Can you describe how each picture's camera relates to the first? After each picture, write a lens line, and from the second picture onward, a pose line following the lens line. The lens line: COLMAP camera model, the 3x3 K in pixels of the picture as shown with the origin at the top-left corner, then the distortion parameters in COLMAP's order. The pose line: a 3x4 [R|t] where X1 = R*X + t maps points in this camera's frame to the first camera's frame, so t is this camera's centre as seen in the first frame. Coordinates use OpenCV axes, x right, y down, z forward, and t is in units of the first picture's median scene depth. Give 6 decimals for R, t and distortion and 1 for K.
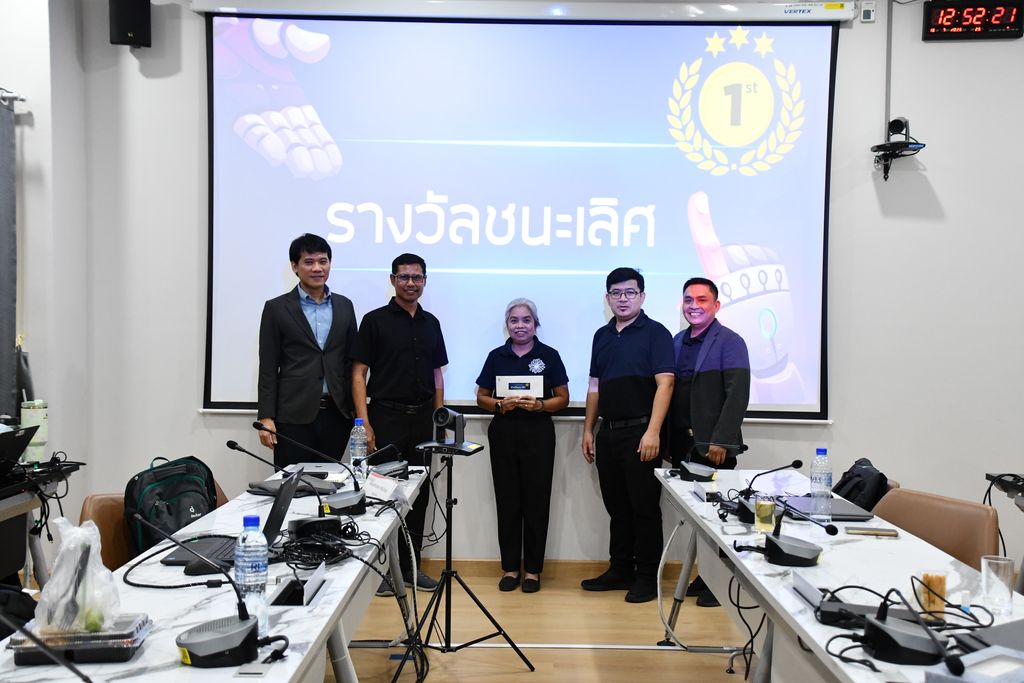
lens RADIAL K [[1353.1, 0, 512.6], [0, 1353.1, 346.1], [0, 0, 1]] dist [0.100825, 0.458136]
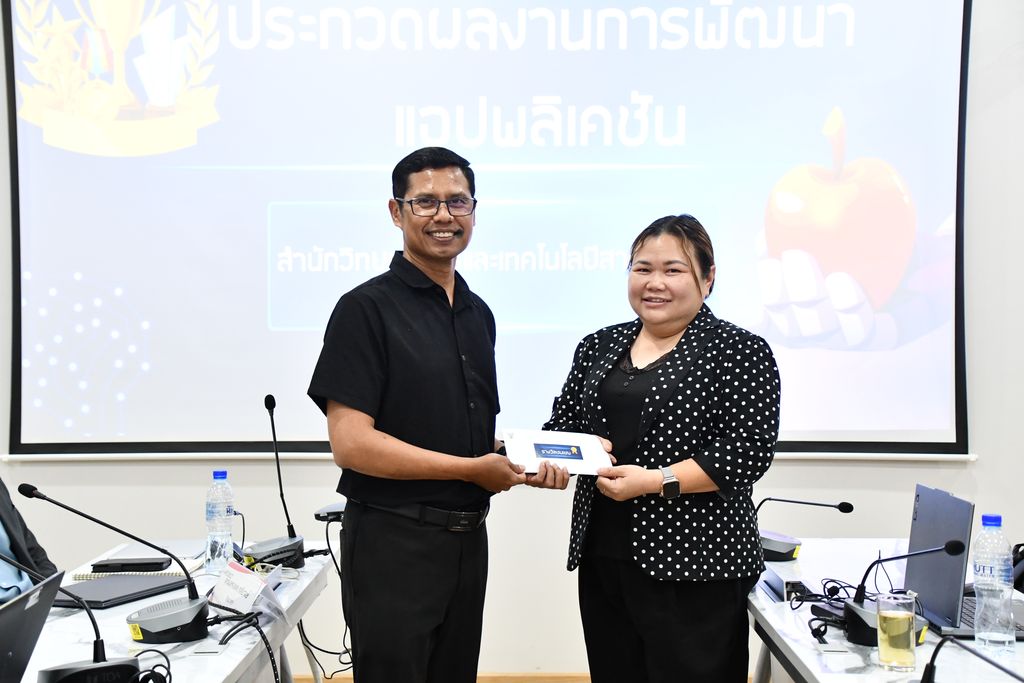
lens RADIAL K [[1700.7, 0, 510.5], [0, 1700.7, 343.1], [0, 0, 1]] dist [0.268882, 0.996194]
pose [[0.999808, -0.018242, -0.007092, 0.033297], [0.018197, 0.999814, -0.006345, 0.004028], [0.007206, 0.006215, 0.999955, 0.281481]]
